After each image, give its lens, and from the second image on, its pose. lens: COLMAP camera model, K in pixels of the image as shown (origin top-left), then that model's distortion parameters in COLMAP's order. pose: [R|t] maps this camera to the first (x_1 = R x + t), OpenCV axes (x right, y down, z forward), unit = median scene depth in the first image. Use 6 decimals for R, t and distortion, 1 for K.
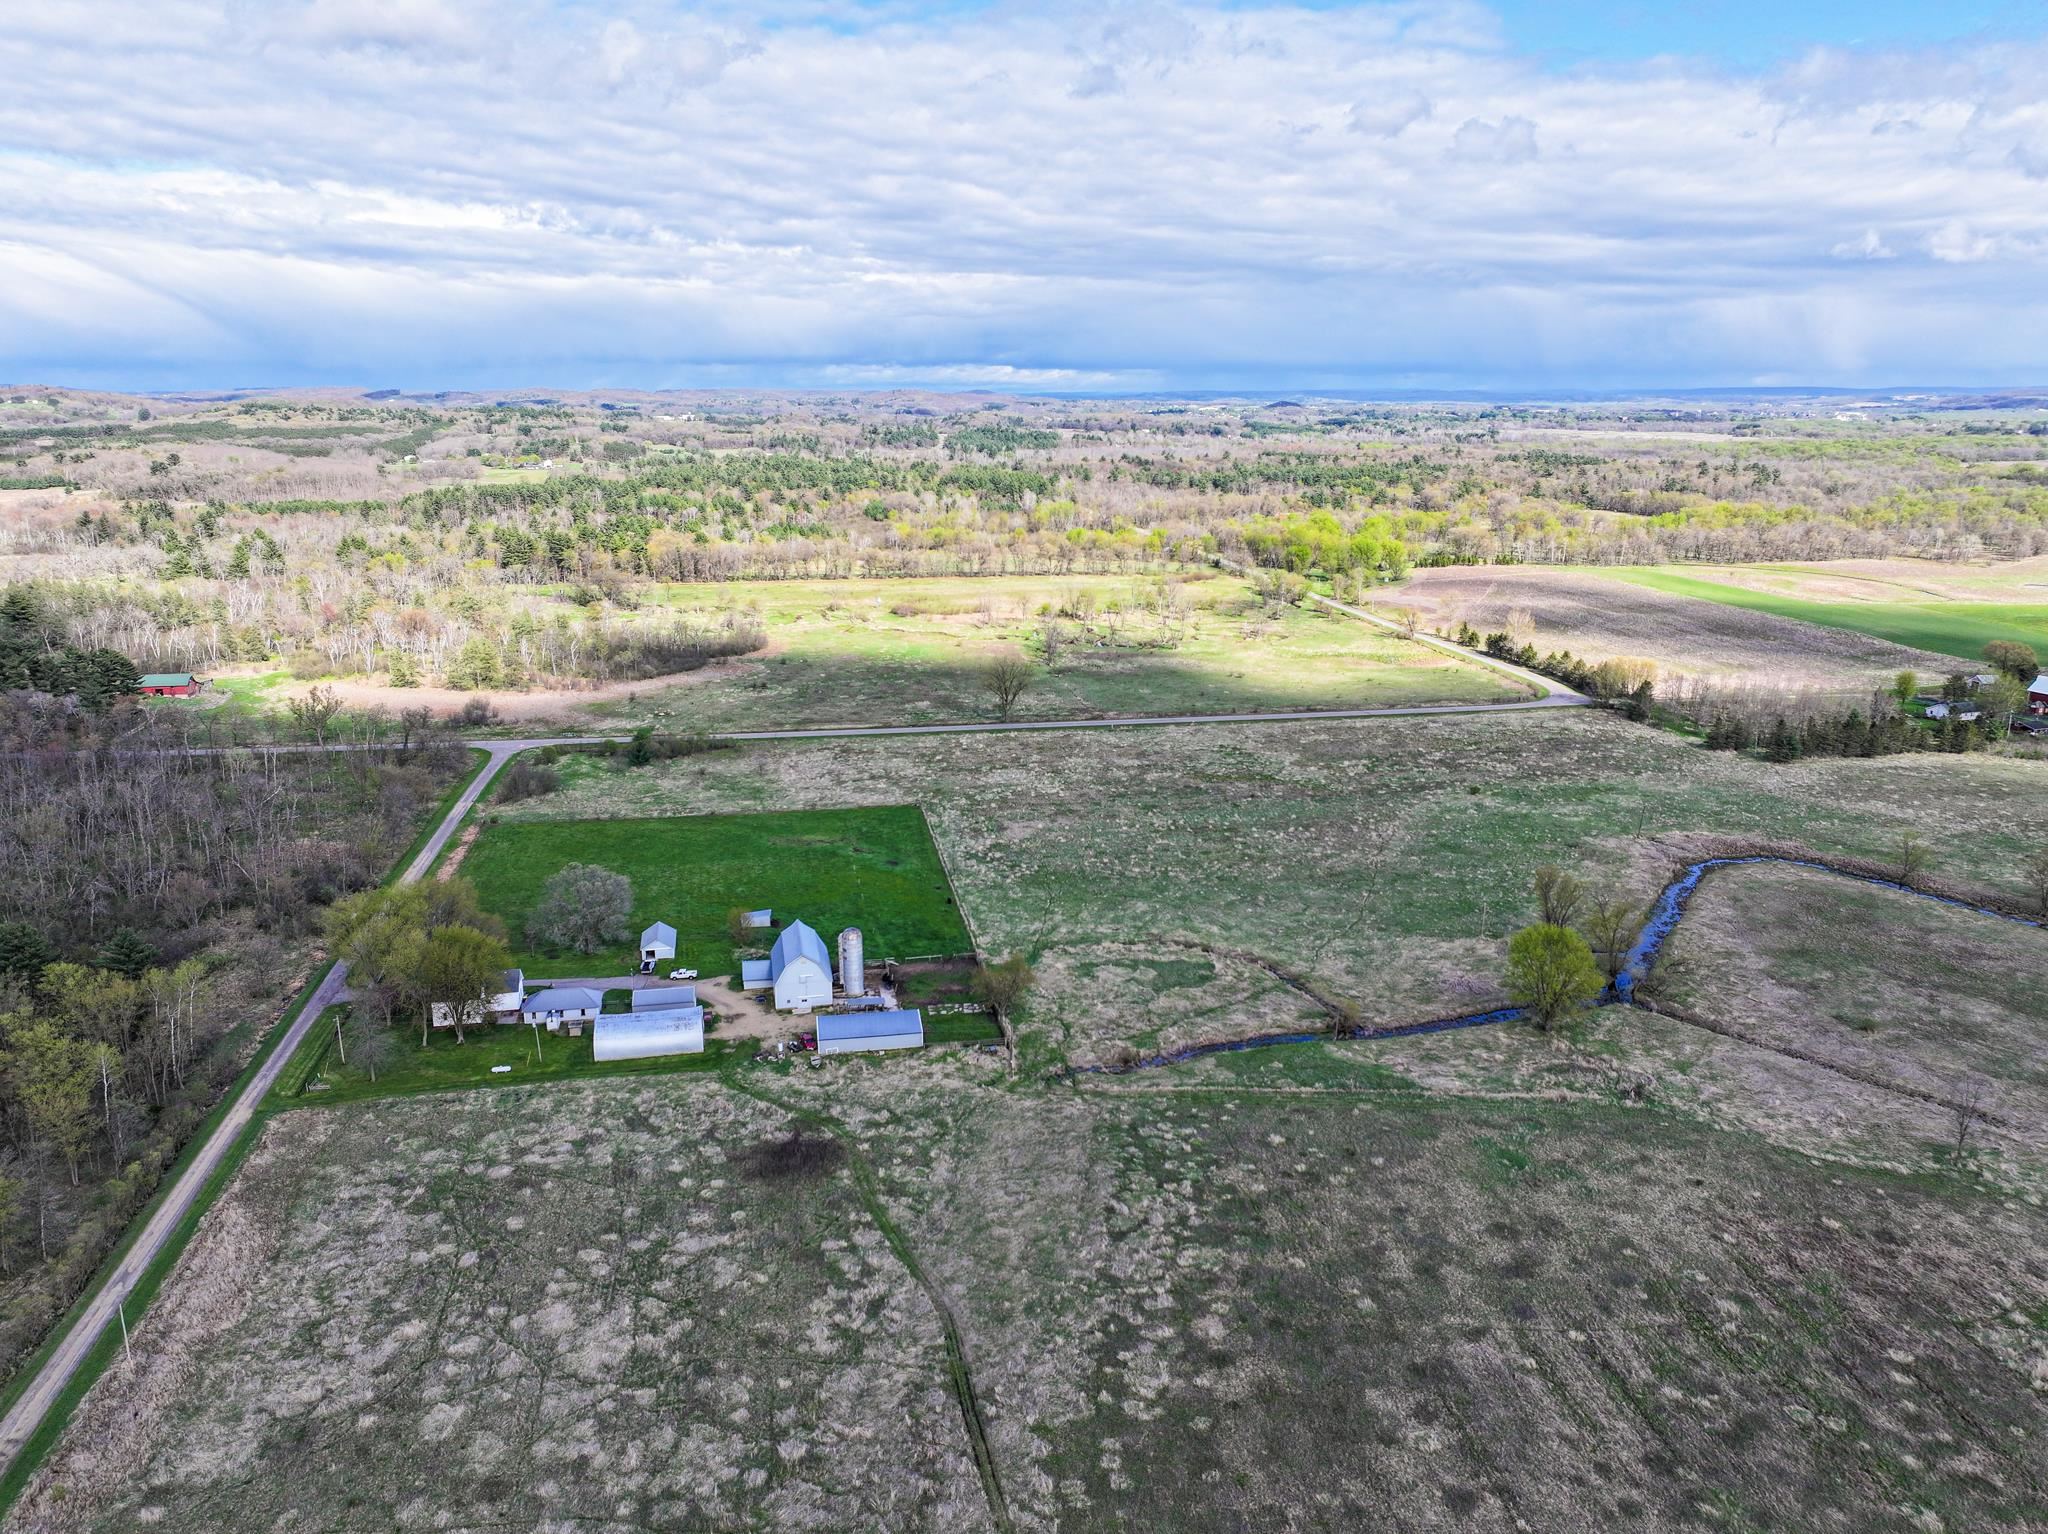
lens RADIAL K [[1431.6, 0, 1037.0], [0, 1431.6, 764.0], [0, 0, 1]] dist [-0.002342, 0.017504]
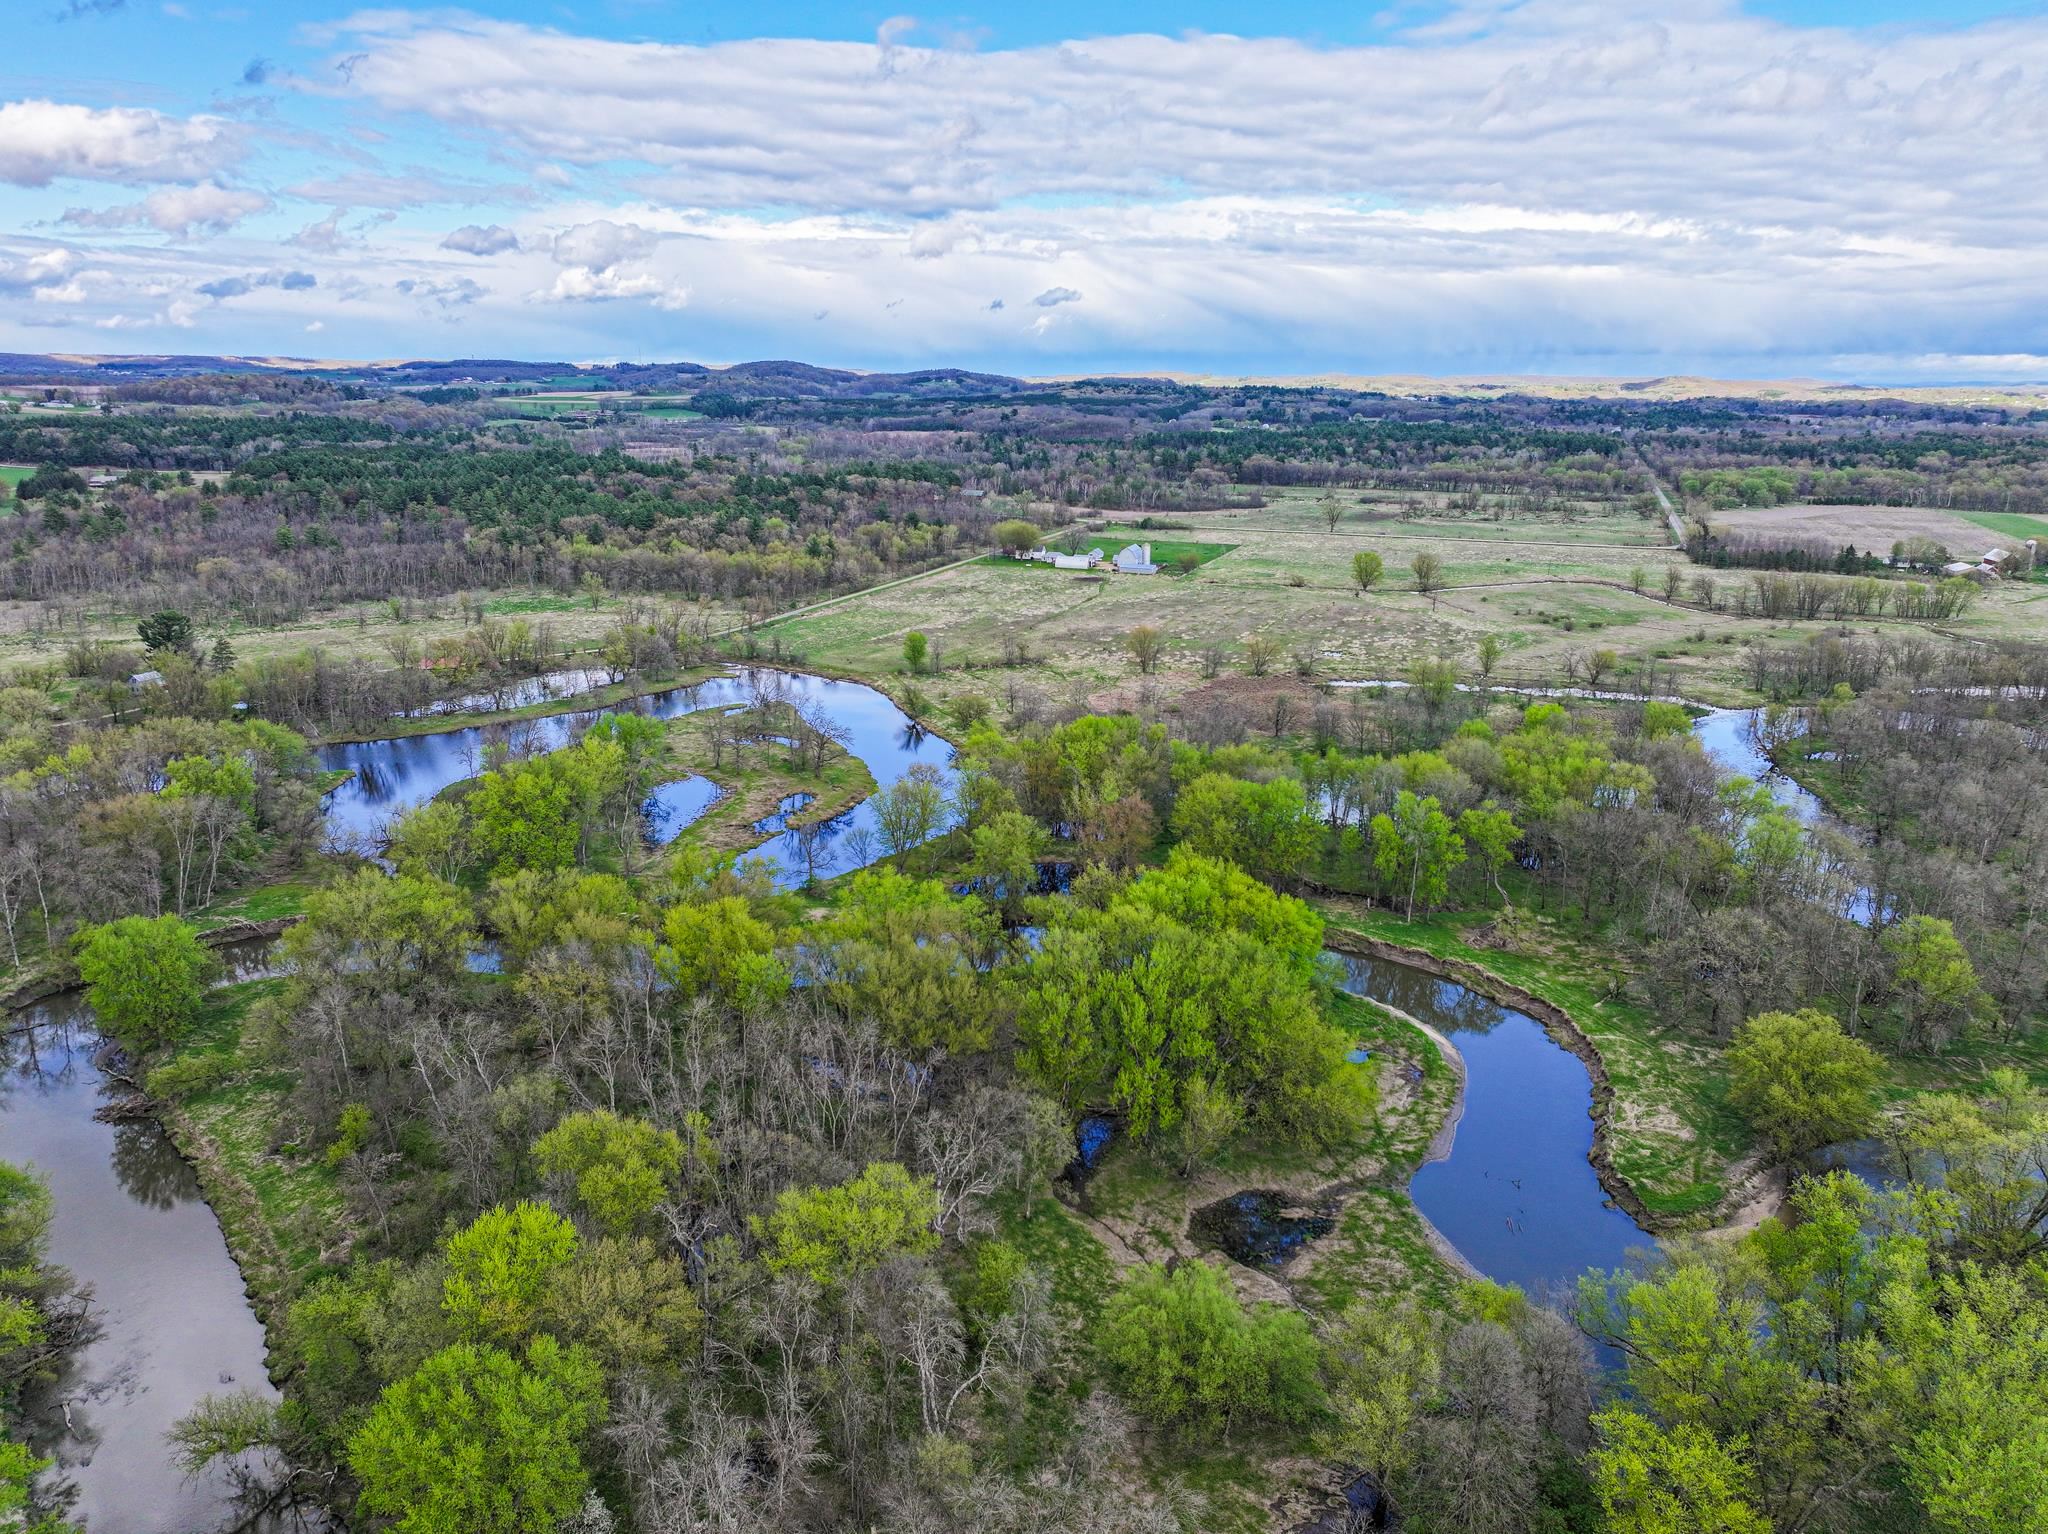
lens RADIAL K [[1431.6, 0, 1035.2], [0, 1431.6, 768.0], [0, 0, 1]] dist [-0.002342, 0.017504]
pose [[0.858393, 0.141329, -0.493141, 1.218694], [-0.136239, 0.989586, 0.046458, 0.483894], [0.494571, 0.027306, 0.868708, -1.672966]]
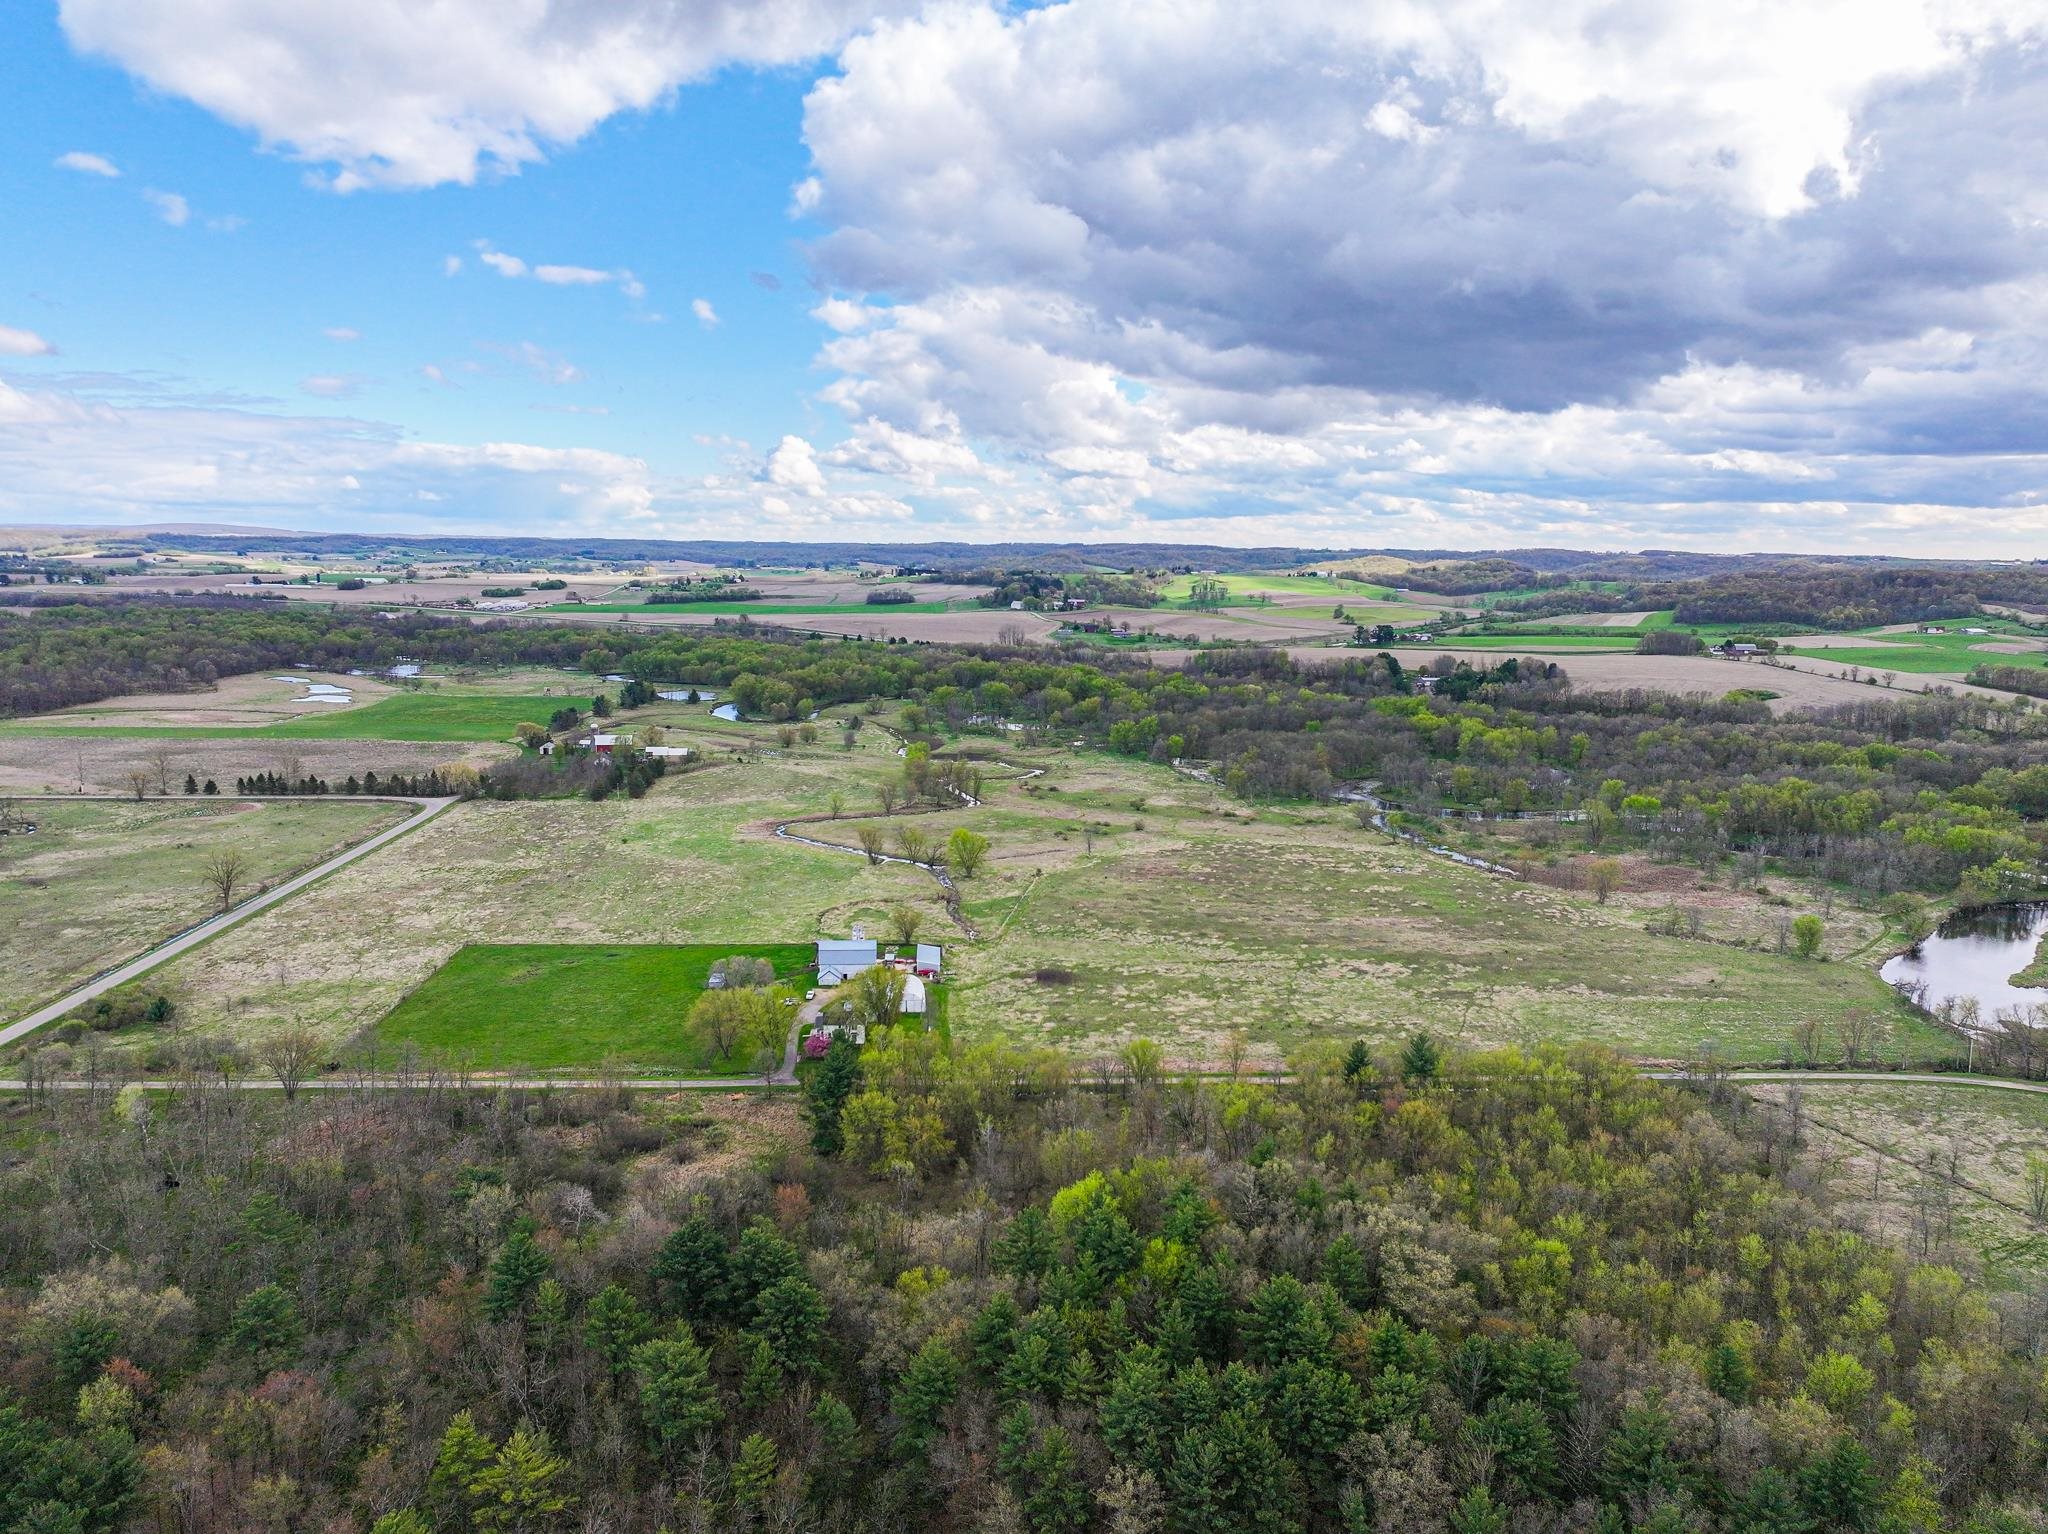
lens RADIAL K [[1431.6, 0, 1031.9], [0, 1431.6, 768.8], [0, 0, 1]] dist [-0.002342, 0.017504]
pose [[0.115205, -0.152646, 0.981543, -1.680192], [0.235872, 0.964065, 0.122243, -0.208927], [-0.964931, 0.217435, 0.147070, 0.529794]]
